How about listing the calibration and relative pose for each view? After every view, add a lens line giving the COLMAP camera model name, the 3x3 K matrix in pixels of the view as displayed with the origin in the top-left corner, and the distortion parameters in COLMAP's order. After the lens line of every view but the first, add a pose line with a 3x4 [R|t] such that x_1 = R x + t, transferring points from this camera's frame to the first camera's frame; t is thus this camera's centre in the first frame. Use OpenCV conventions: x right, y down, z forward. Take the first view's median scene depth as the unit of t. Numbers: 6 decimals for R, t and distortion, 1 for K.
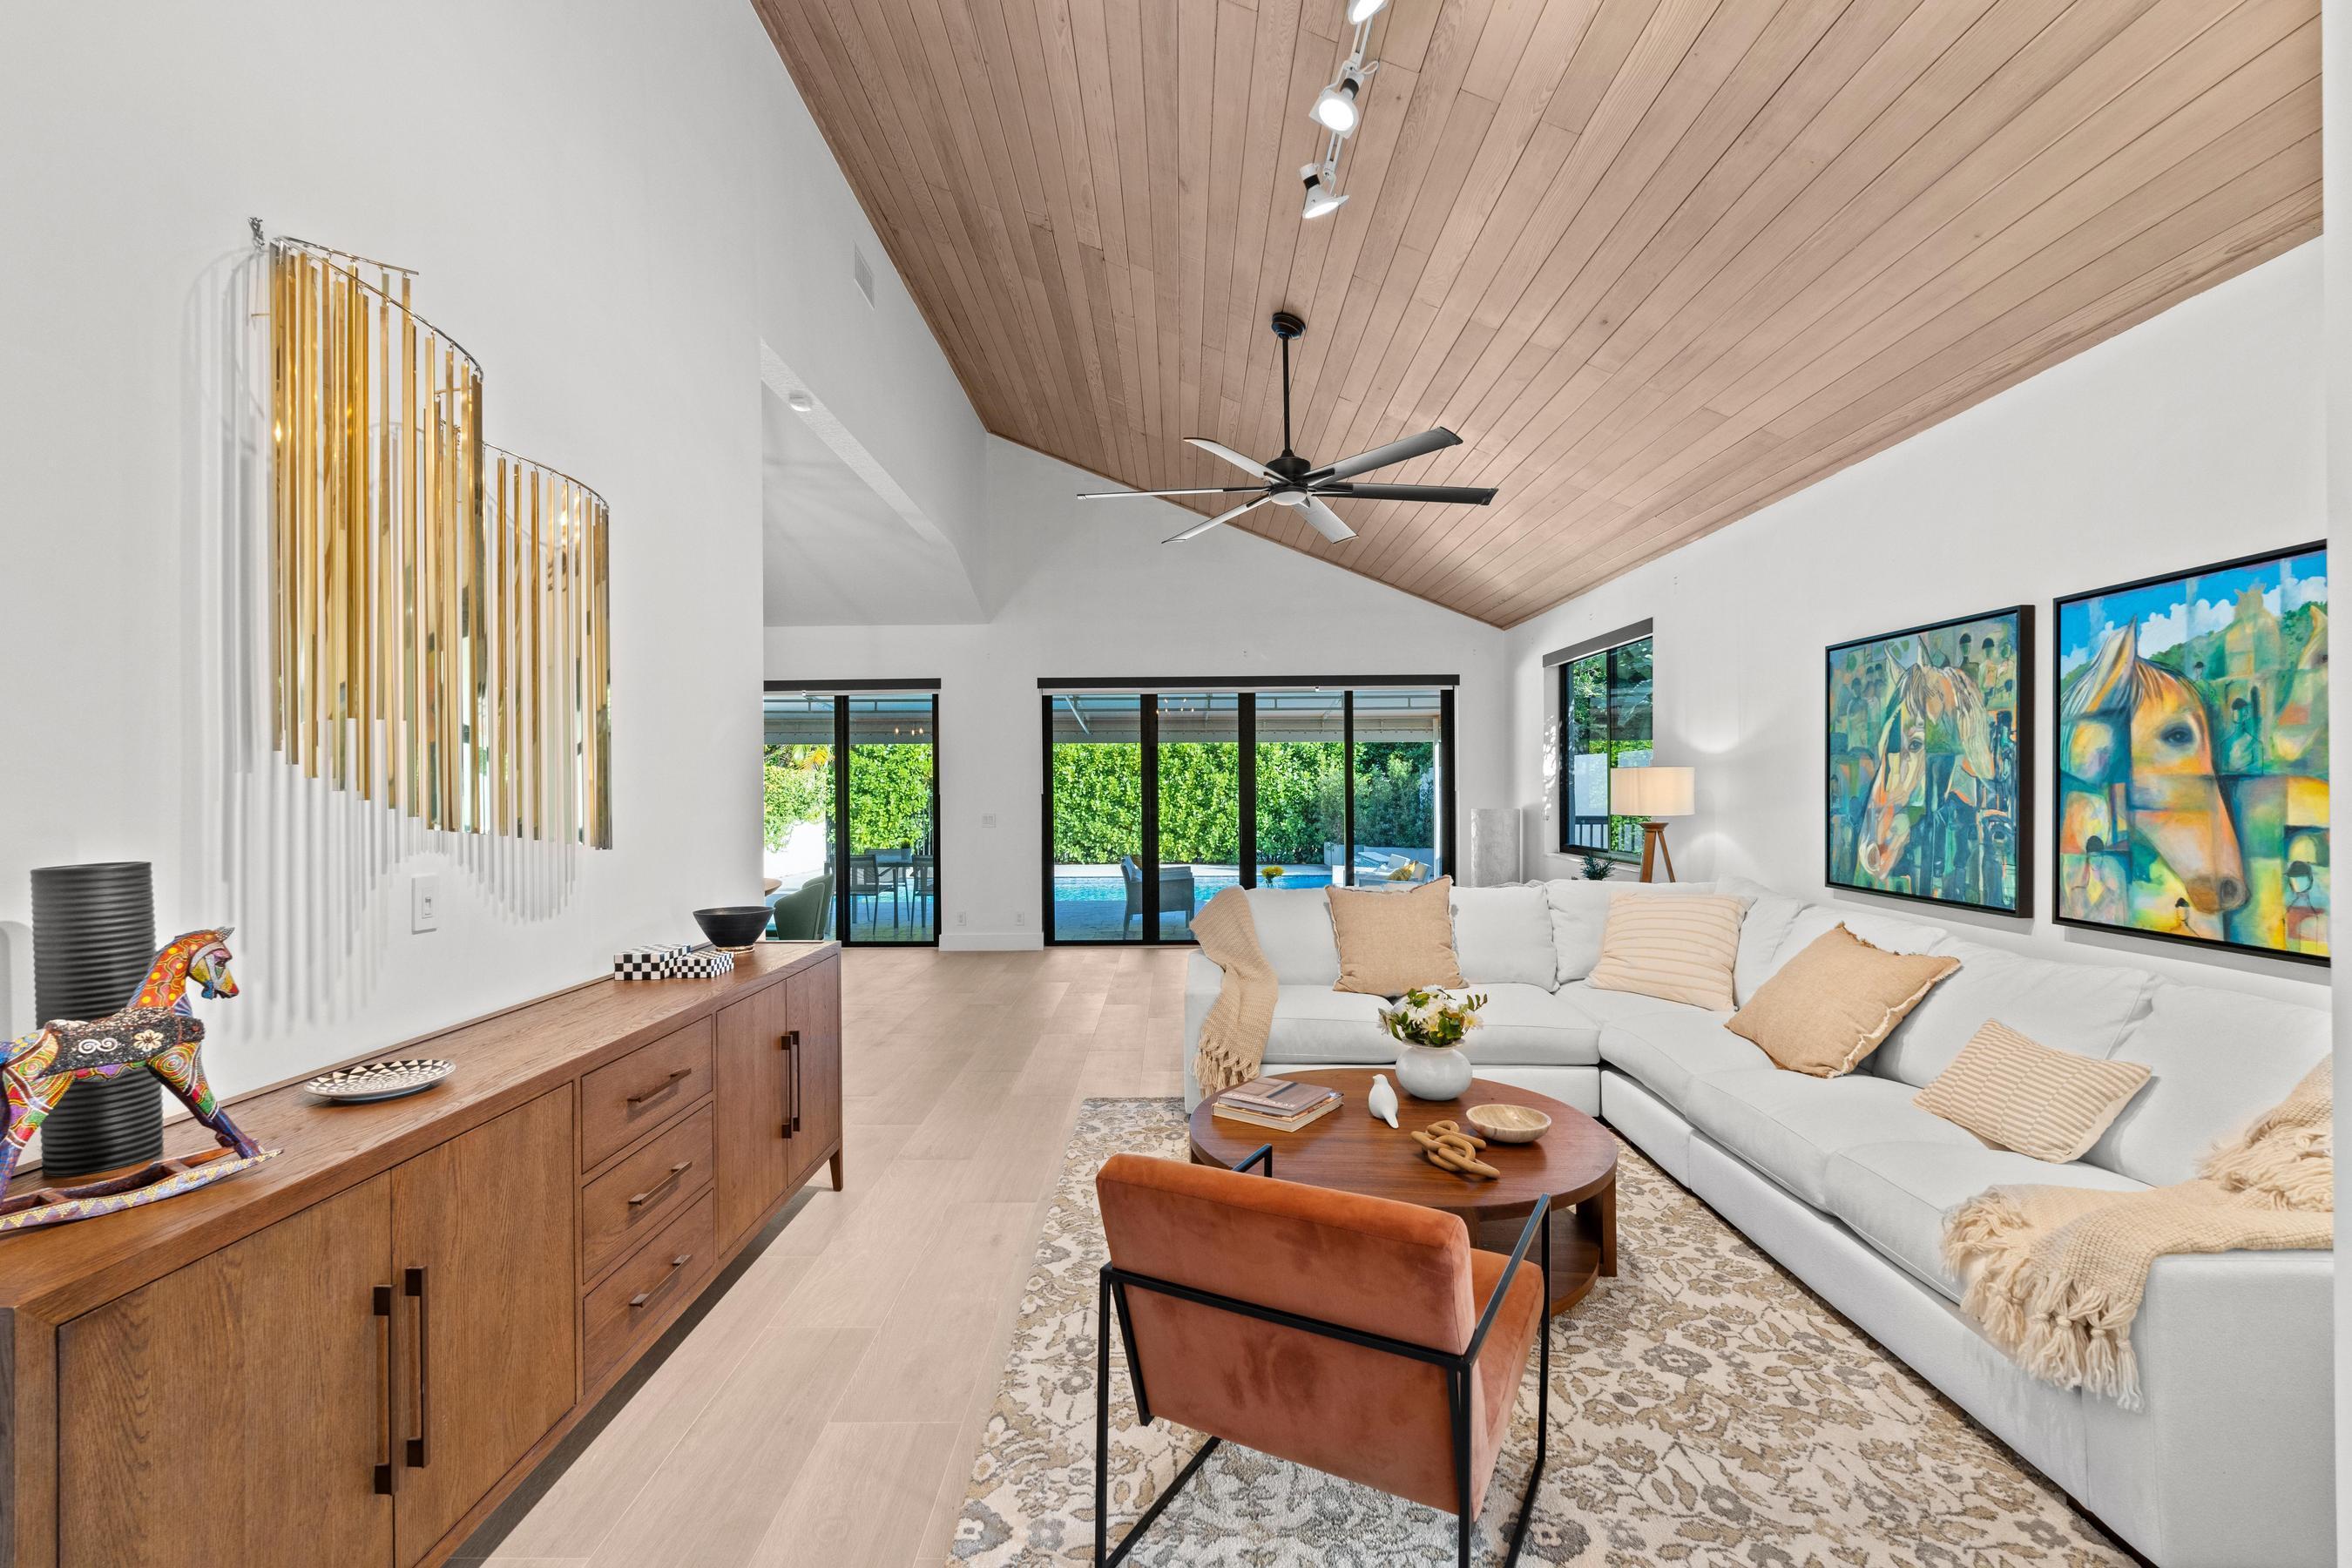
lens RADIAL K [[1035.2, 0, 1166.1], [0, 1035.2, 787.2], [0, 0, 1]] dist [-0.005993, 0.001193]
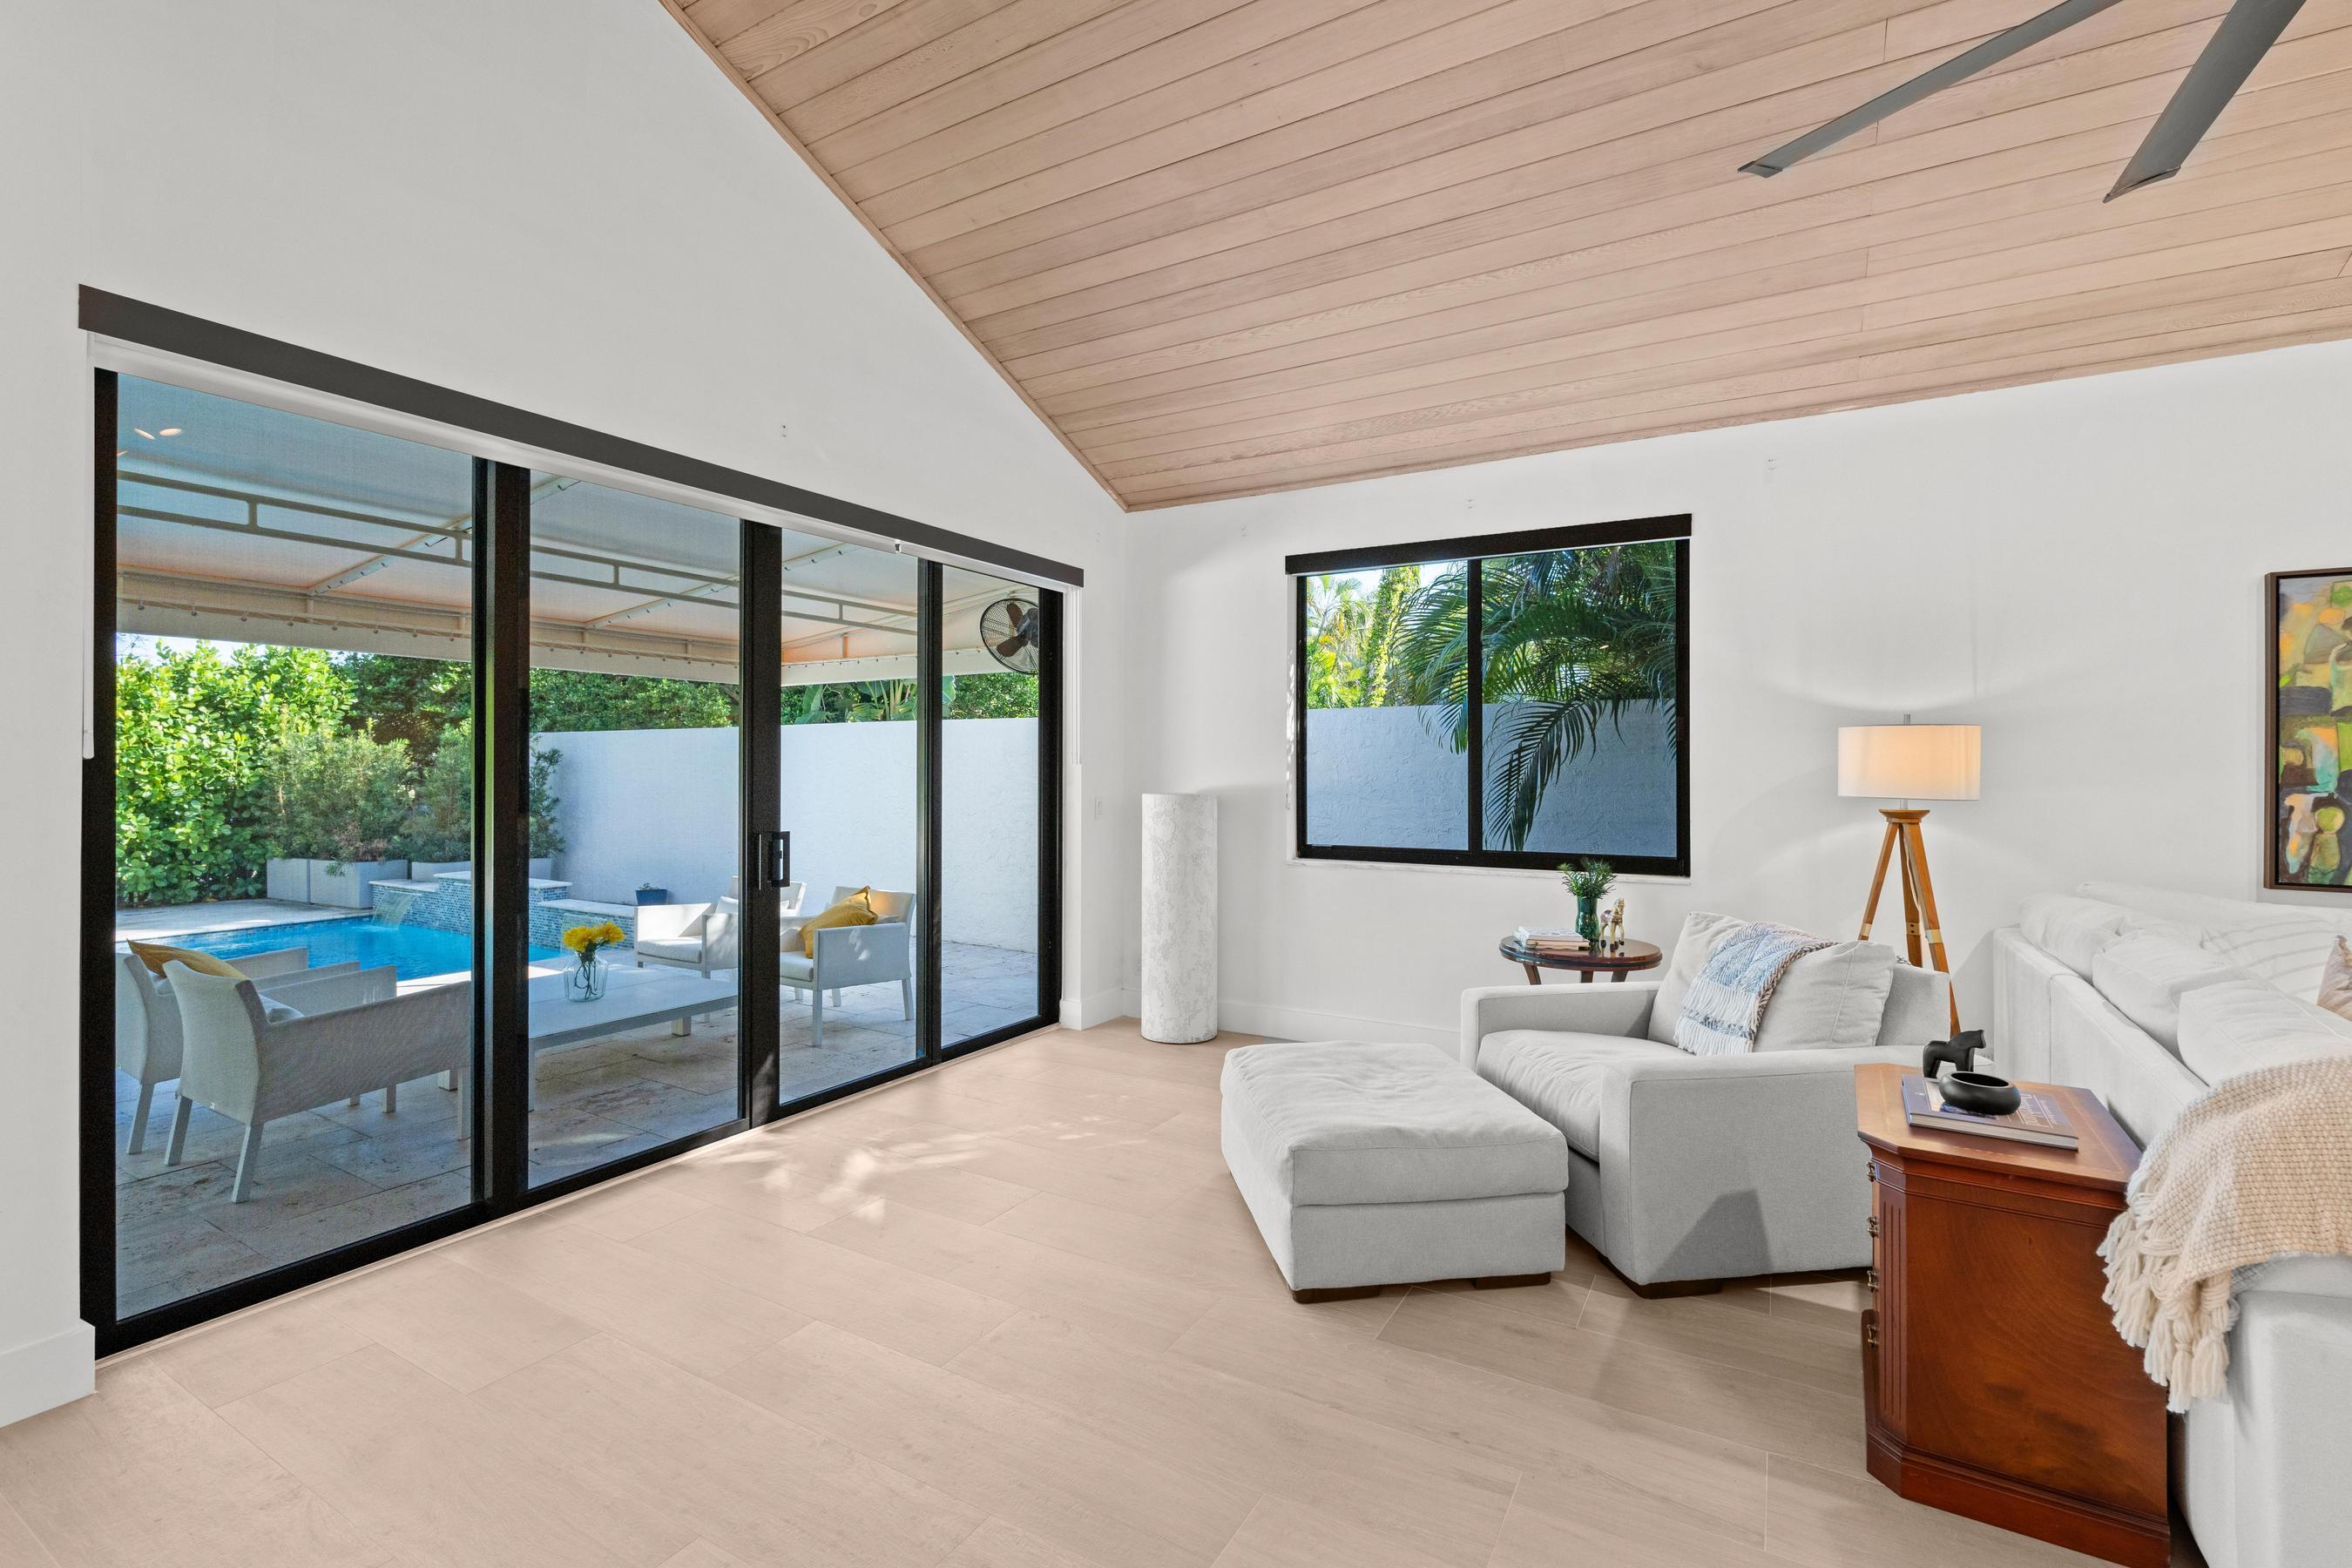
lens RADIAL K [[1035.2, 0, 1172.6], [0, 1035.2, 765.5], [0, 0, 1]] dist [-0.005993, 0.001193]
pose [[0.492819, 0.011261, 0.870059, -0.478777], [-0.006495, 0.999936, -0.009263, 0.020863], [-0.870108, -0.001086, 0.492861, 1.523211]]
